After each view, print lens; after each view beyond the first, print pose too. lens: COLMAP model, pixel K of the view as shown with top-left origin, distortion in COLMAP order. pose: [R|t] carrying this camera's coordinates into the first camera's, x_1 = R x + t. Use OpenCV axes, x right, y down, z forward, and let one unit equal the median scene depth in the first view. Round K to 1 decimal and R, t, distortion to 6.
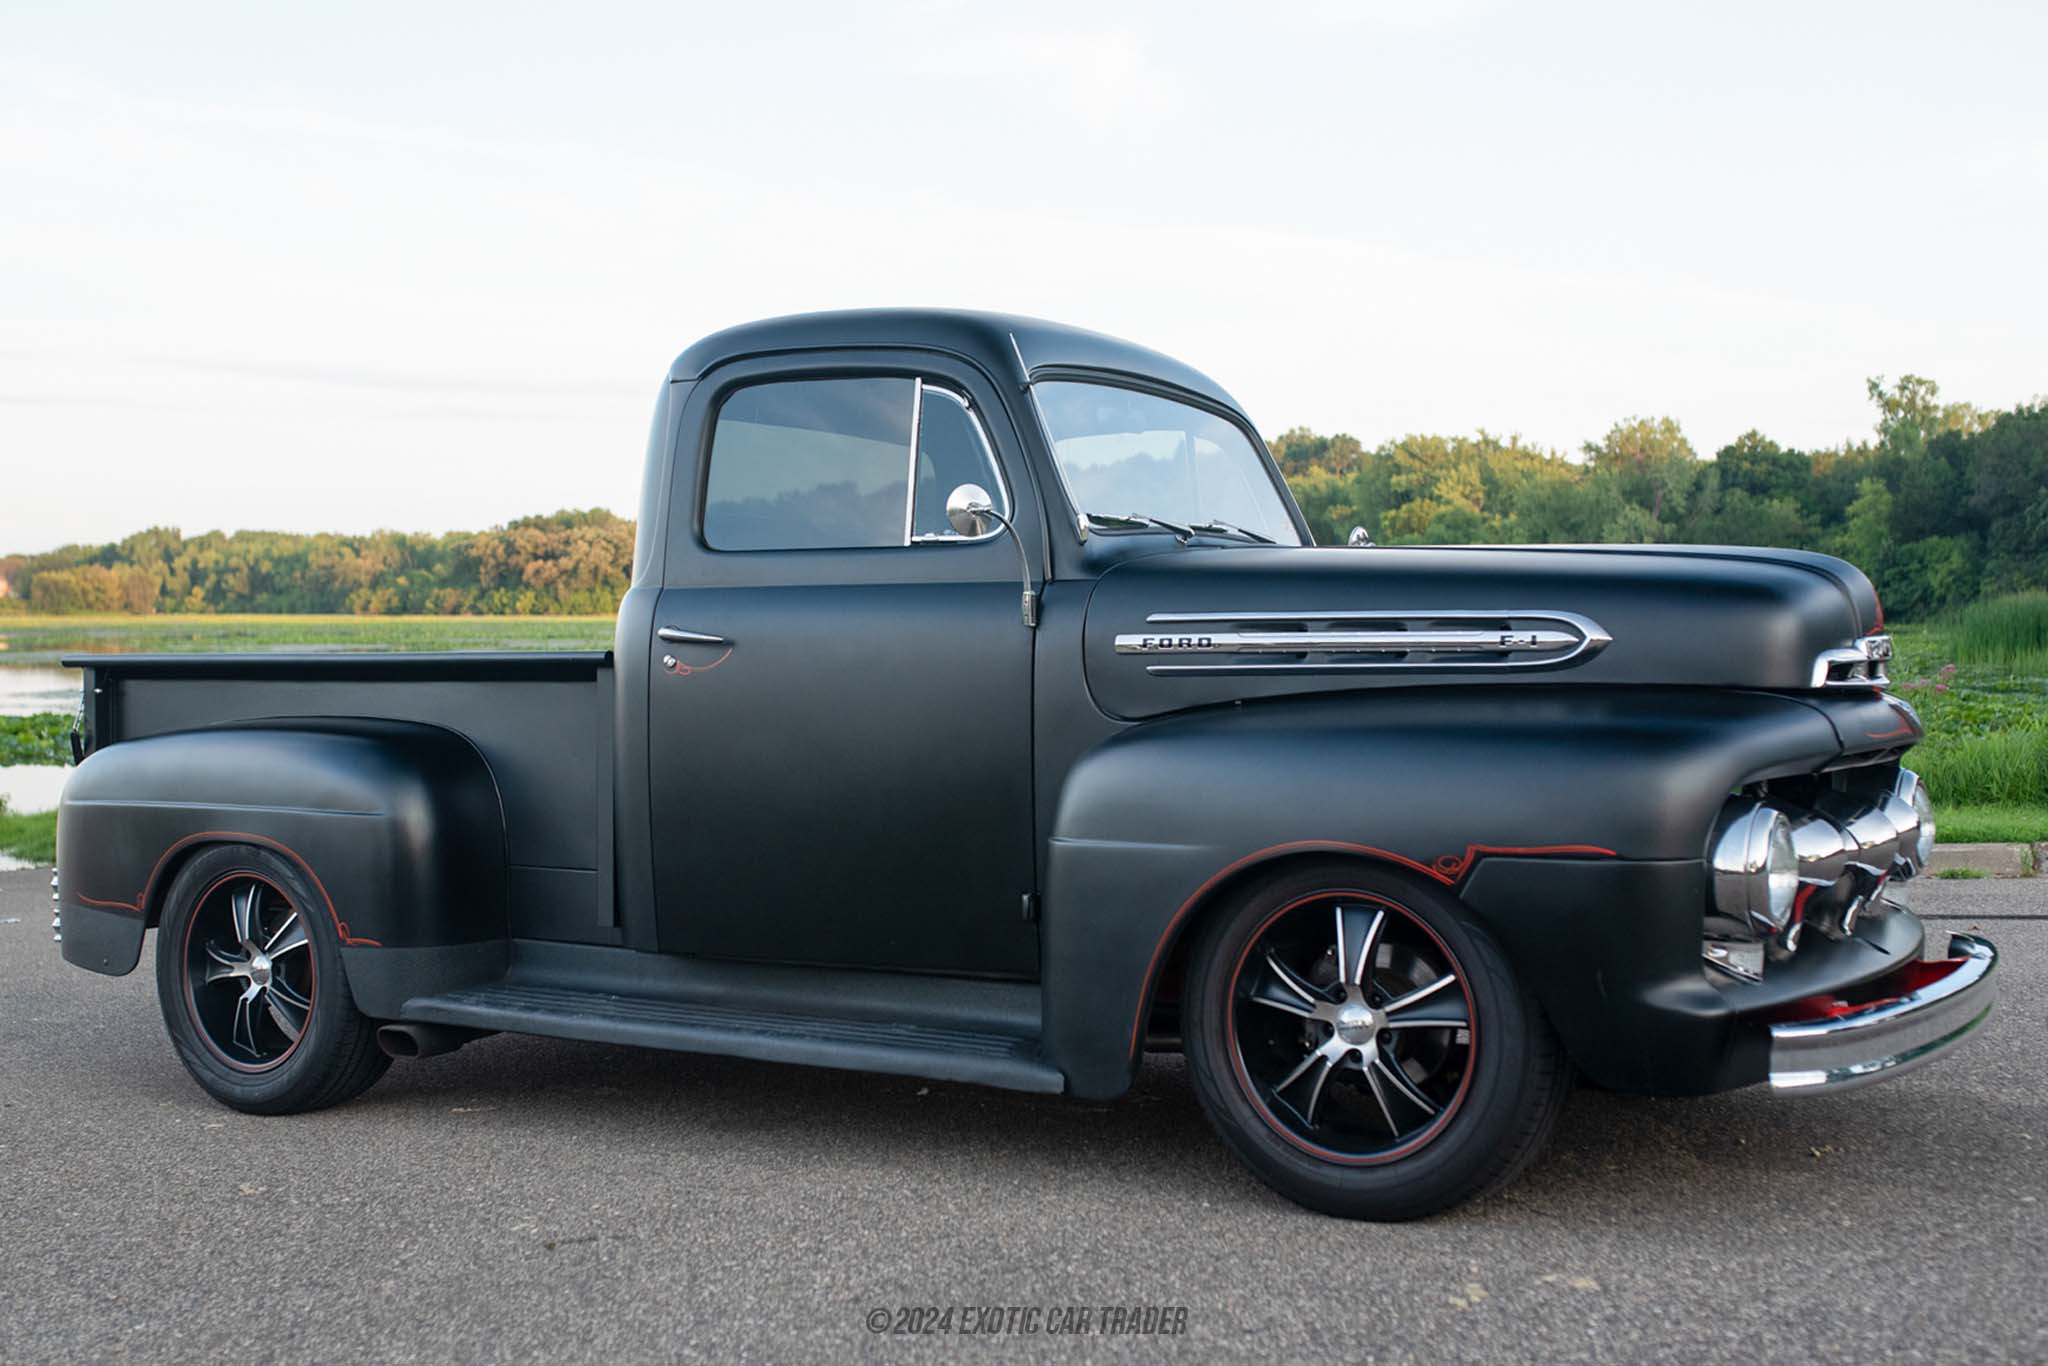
lens RADIAL K [[2360.8, 0, 936.4], [0, 2360.8, 687.2], [0, 0, 1]] dist [-0.046617, 0.028863]
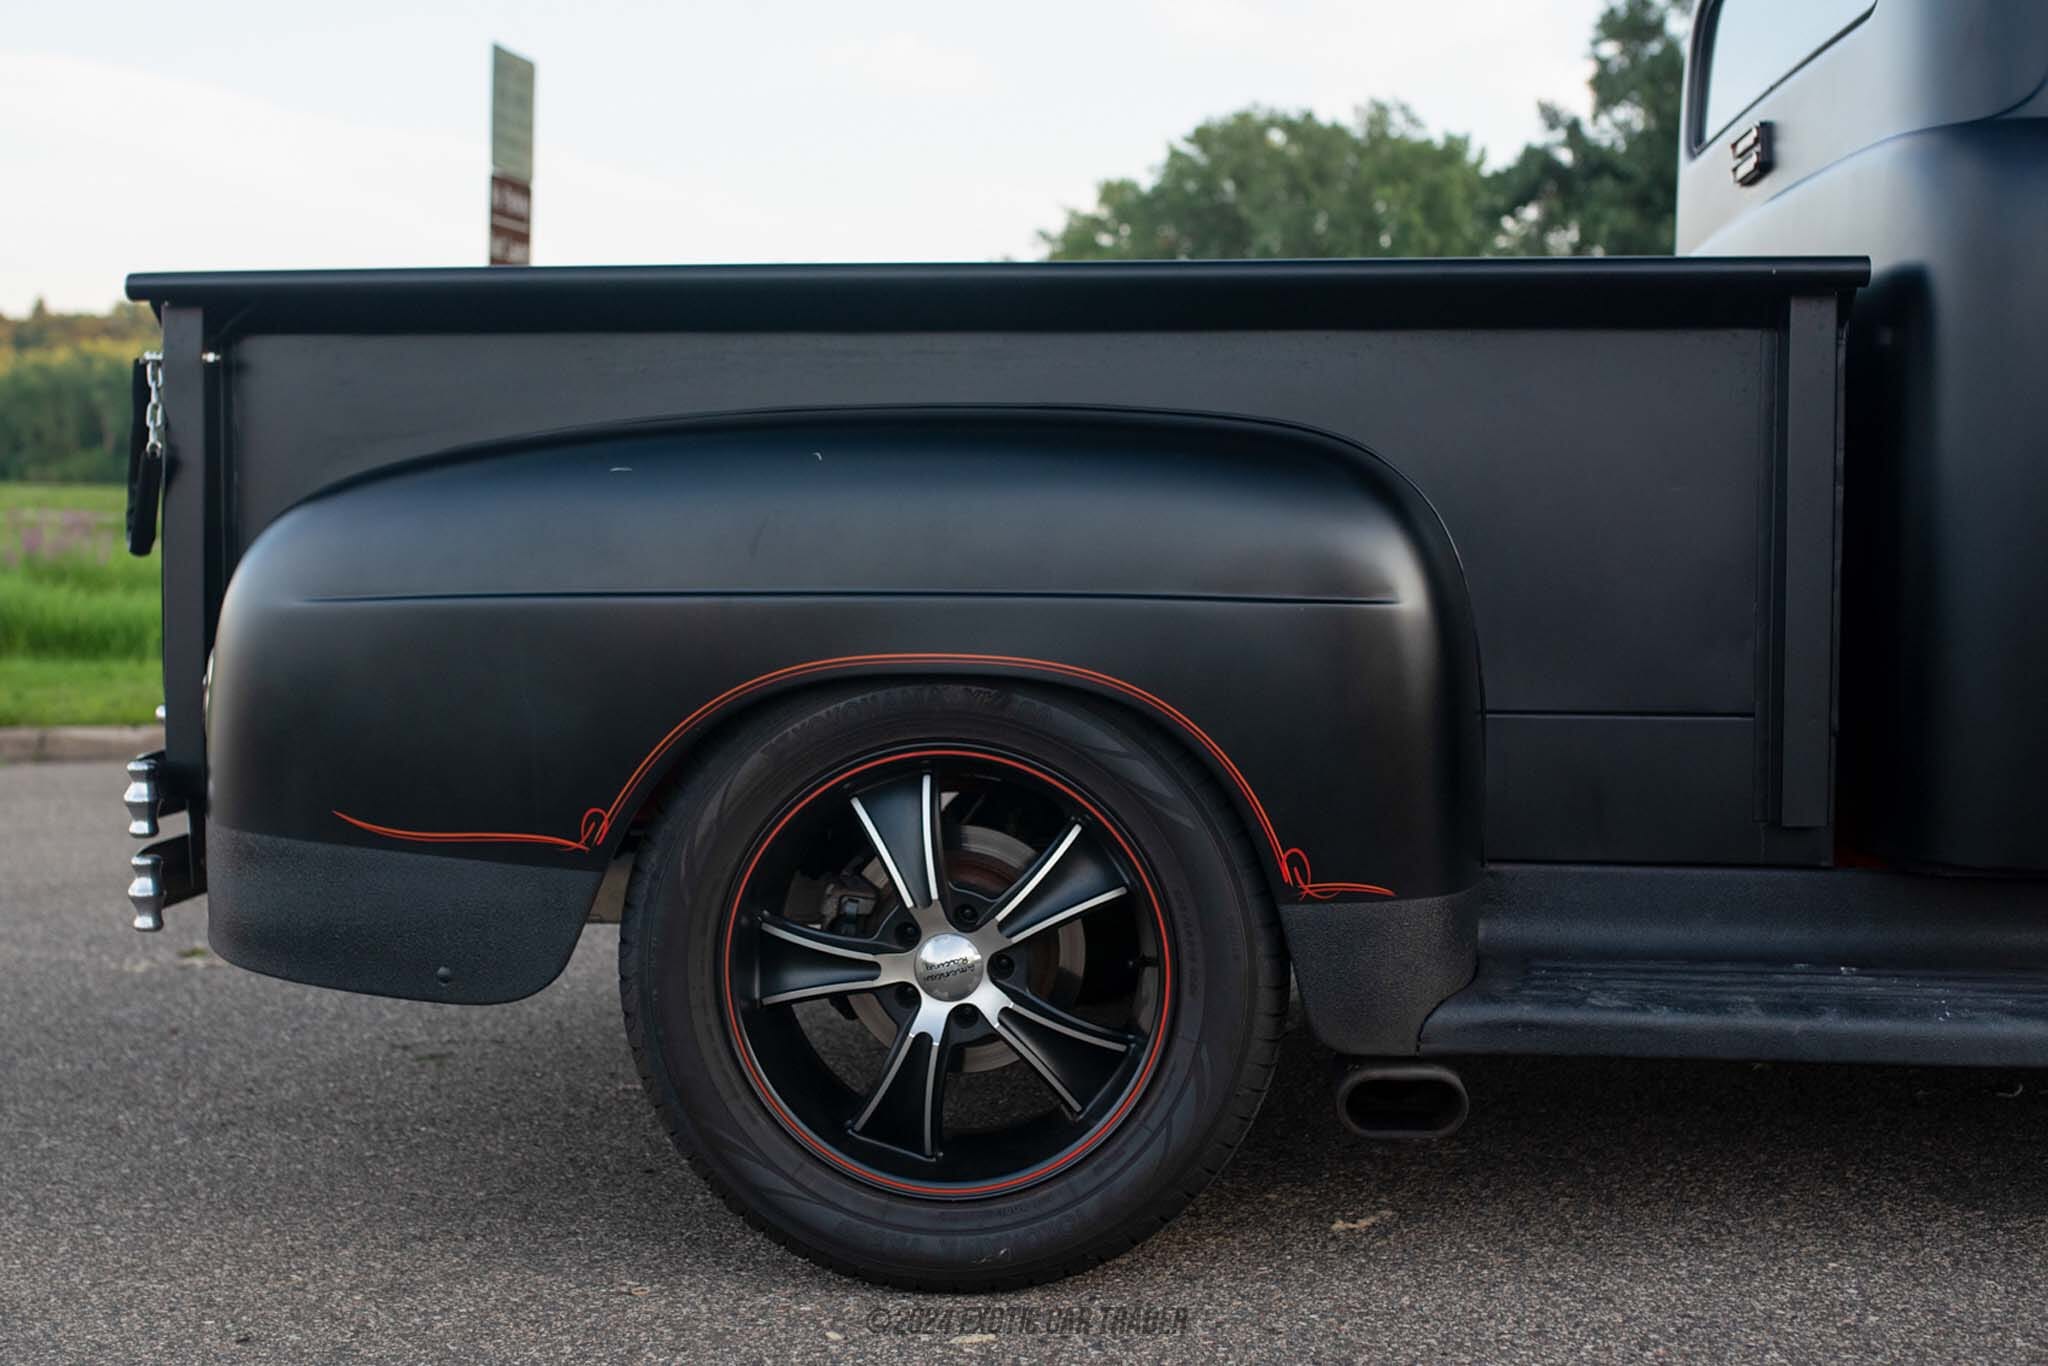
lens RADIAL K [[2360.8, 0, 936.4], [0, 2360.8, 687.2], [0, 0, 1]] dist [-0.046617, 0.028863]
pose [[0.890145, -0.018509, 0.455301, -0.572265], [-0.003035, 0.998912, 0.046540, 0.055067], [-0.455667, -0.042809, 0.889121, 0.711565]]
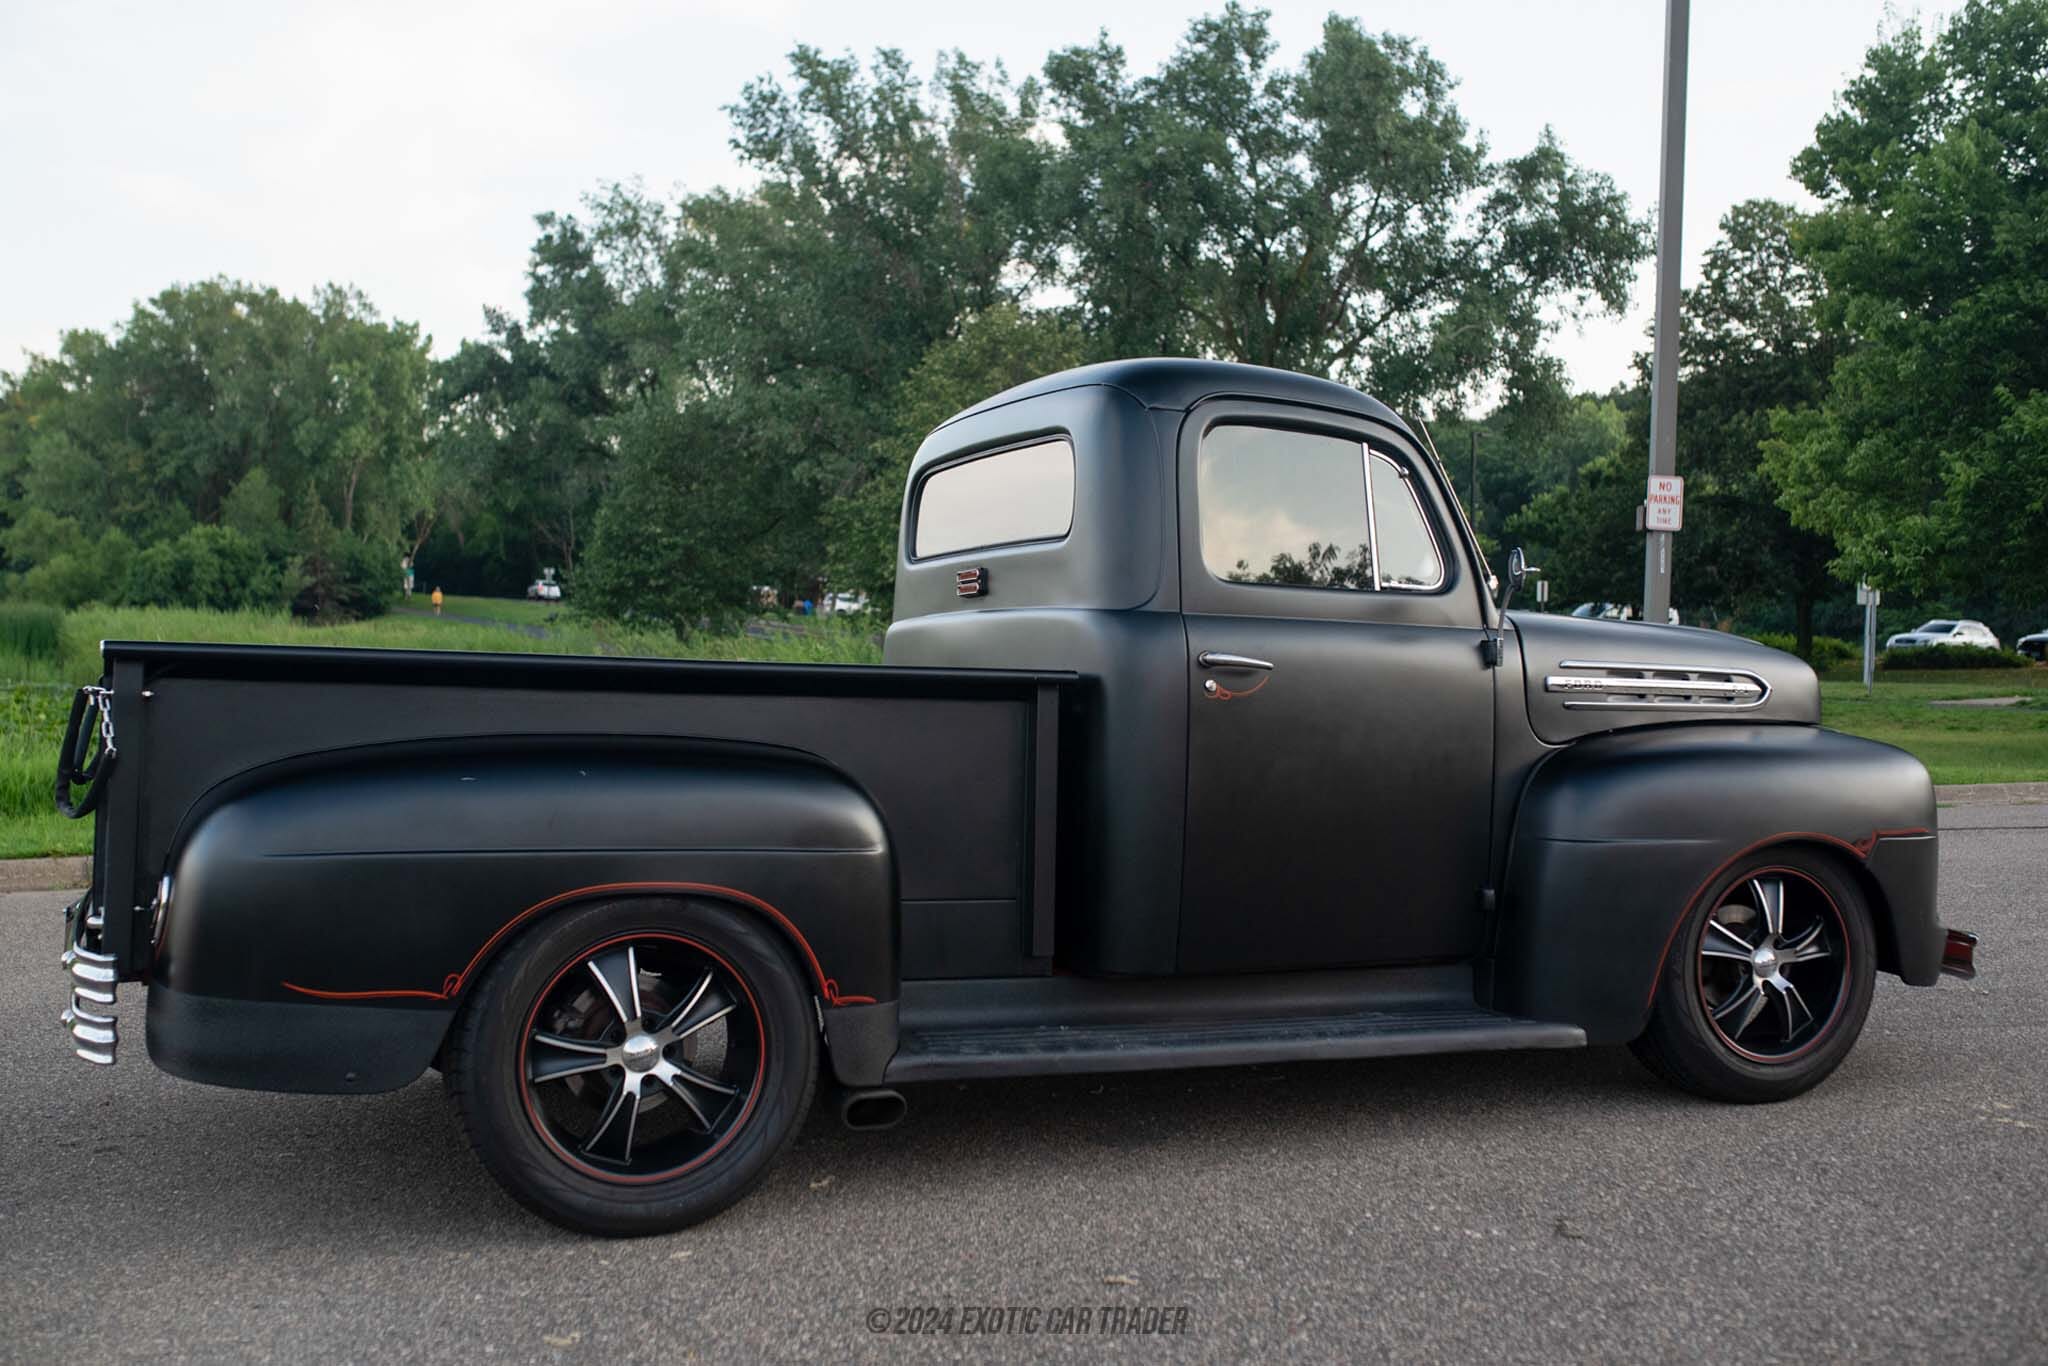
lens RADIAL K [[2112.2, 0, 994.6], [0, 2112.2, 627.8], [0, 0, 1]] dist [-0.059809, 0.101536]
pose [[0.554560, 0.044248, 0.830967, -0.957276], [-0.019025, 0.998998, -0.040499, 0.002984], [-0.831926, 0.006650, 0.554846, 0.587679]]
